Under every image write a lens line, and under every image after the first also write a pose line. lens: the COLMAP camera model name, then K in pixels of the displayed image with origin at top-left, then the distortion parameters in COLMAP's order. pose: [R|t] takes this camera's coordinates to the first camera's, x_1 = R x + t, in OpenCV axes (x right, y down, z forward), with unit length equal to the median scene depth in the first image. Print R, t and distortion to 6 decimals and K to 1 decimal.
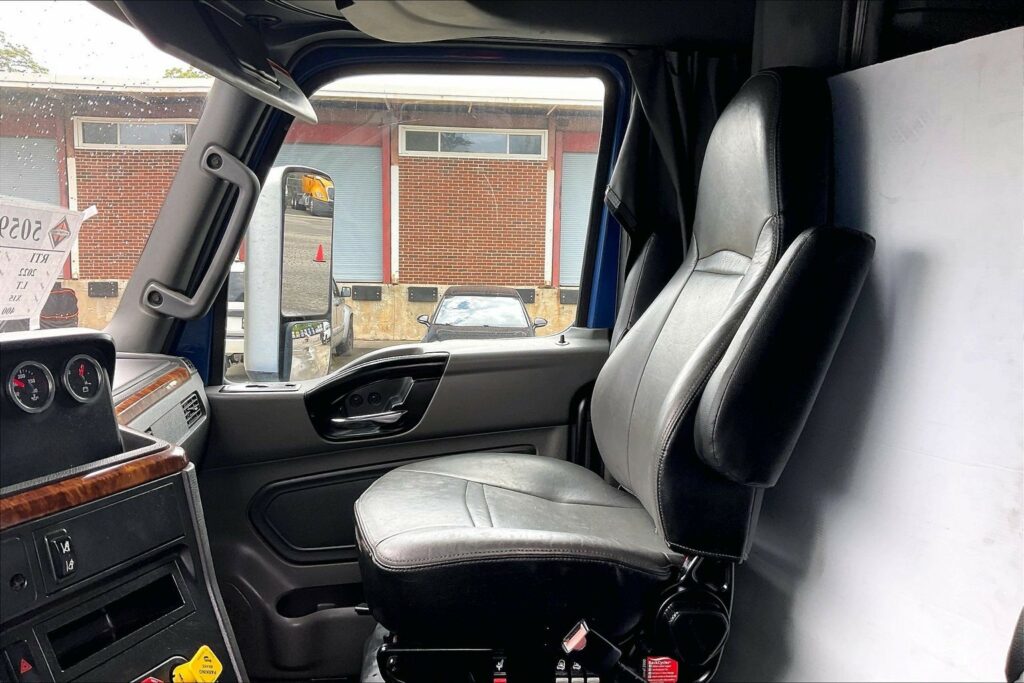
lens RADIAL K [[845.7, 0, 506.6], [0, 845.7, 340.1], [0, 0, 1]] dist [0.115196, -0.249009]
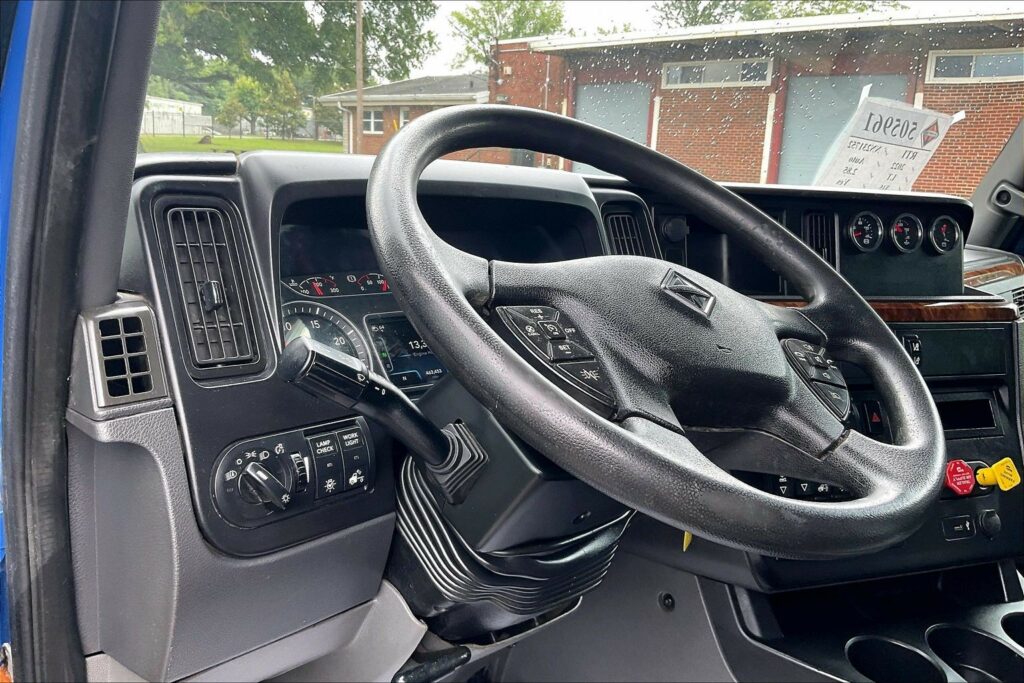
lens RADIAL K [[845.7, 0, 506.6], [0, 845.7, 340.1], [0, 0, 1]] dist [0.115196, -0.249009]
pose [[0.625533, 0.174342, -0.760469, 0.048678], [-0.121361, 0.984592, 0.125897, 0.066808], [0.770701, 0.013539, 0.637053, -0.166557]]
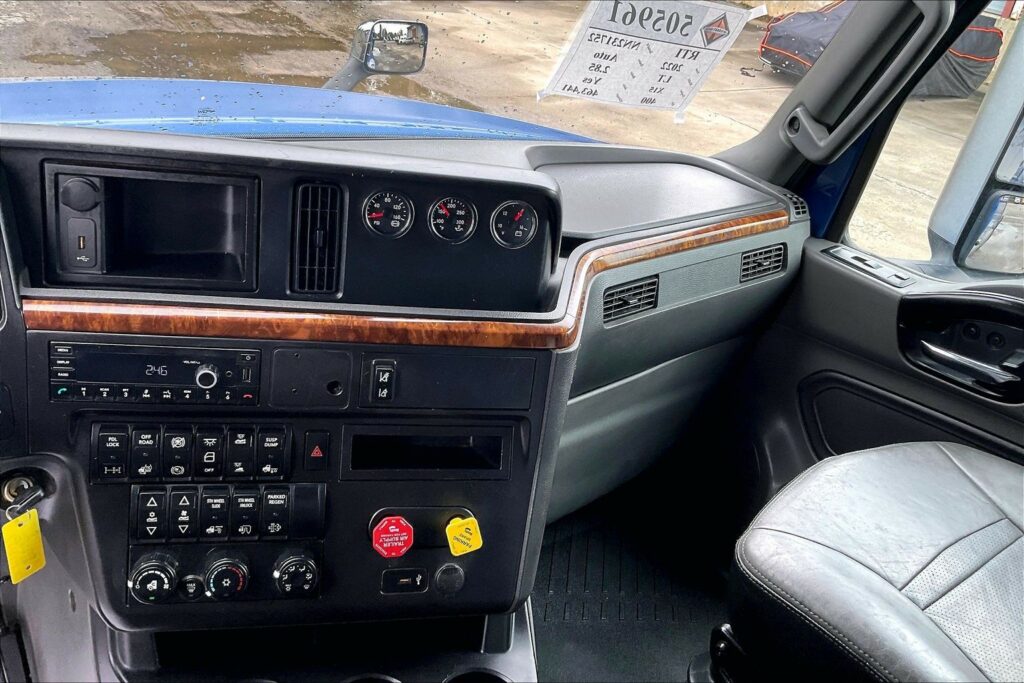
lens RADIAL K [[845.7, 0, 506.6], [0, 845.7, 340.1], [0, 0, 1]] dist [0.115196, -0.249009]
pose [[0.522919, 0.472744, -0.709273, 0.153072], [-0.242282, 0.880220, 0.408059, -0.135928], [0.817224, -0.041538, 0.574821, 0.239559]]
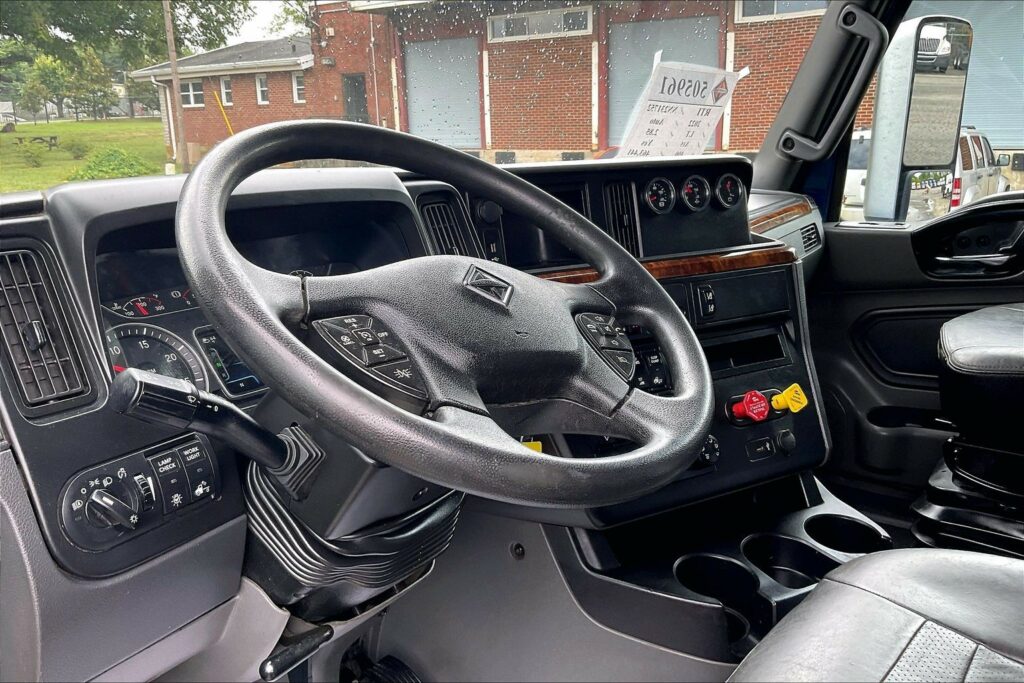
lens RADIAL K [[845.7, 0, 506.6], [0, 845.7, 340.1], [0, 0, 1]] dist [0.115196, -0.249009]
pose [[0.758028, 0.129049, -0.639327, 0.088769], [-0.034331, 0.986766, 0.158475, 0.044119], [0.651318, -0.098179, 0.752427, -0.179914]]
